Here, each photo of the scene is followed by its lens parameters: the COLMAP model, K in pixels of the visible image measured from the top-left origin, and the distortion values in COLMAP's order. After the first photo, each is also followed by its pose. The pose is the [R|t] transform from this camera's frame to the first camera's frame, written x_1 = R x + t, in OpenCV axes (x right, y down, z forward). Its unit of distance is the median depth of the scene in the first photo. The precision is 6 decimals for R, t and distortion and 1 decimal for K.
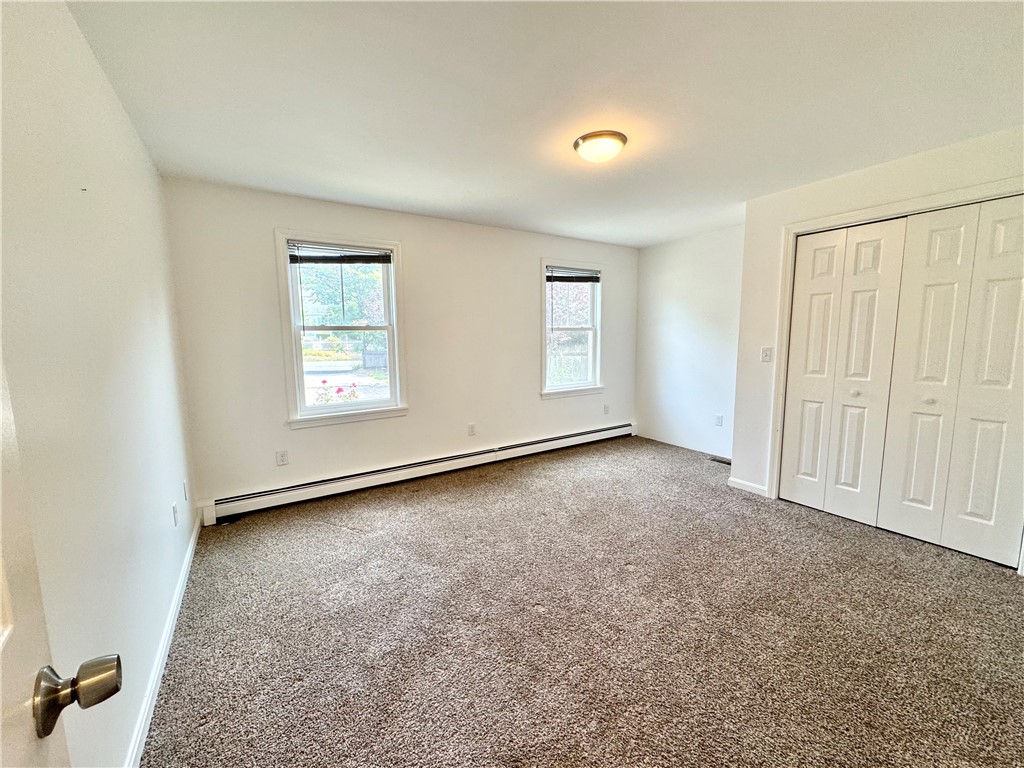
lens RADIAL K [[406.8, 0, 514.4], [0, 406.8, 388.6], [0, 0, 1]] dist [-0.004076, 0.000970]
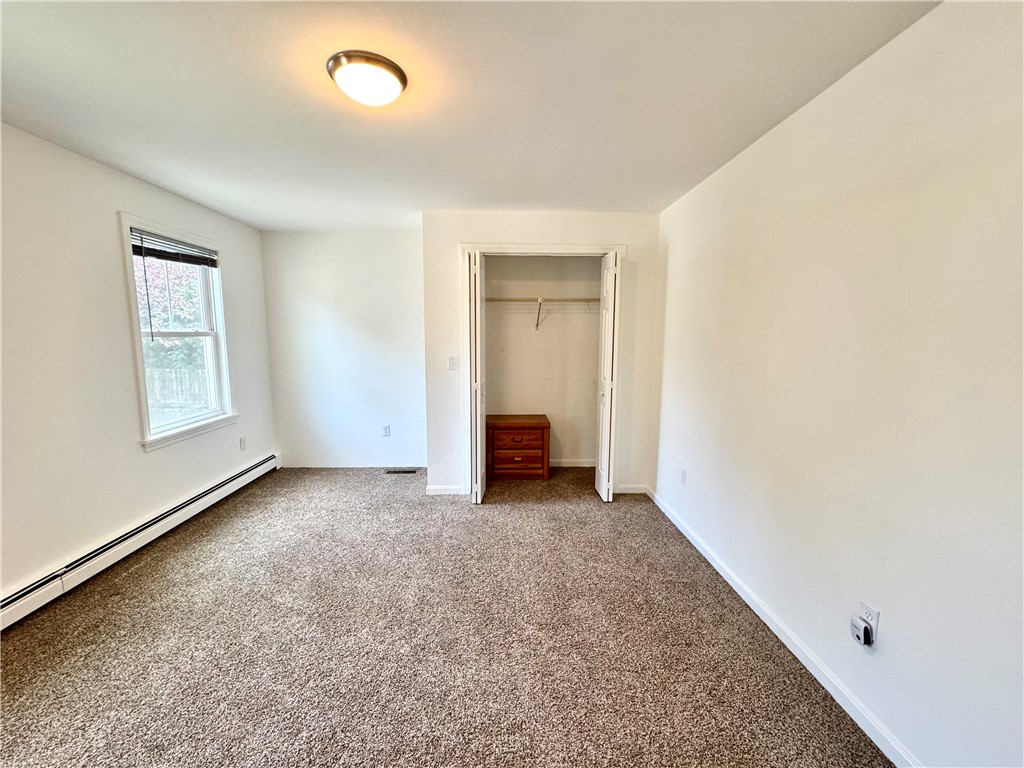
lens RADIAL K [[406.8, 0, 512.3], [0, 406.8, 384.4], [0, 0, 1]] dist [-0.004076, 0.000970]
pose [[0.520906, -0.093174, 0.848514, -0.152509], [0.102992, 0.993623, 0.045882, -0.045071], [-0.847378, 0.063490, 0.527181, 0.232890]]
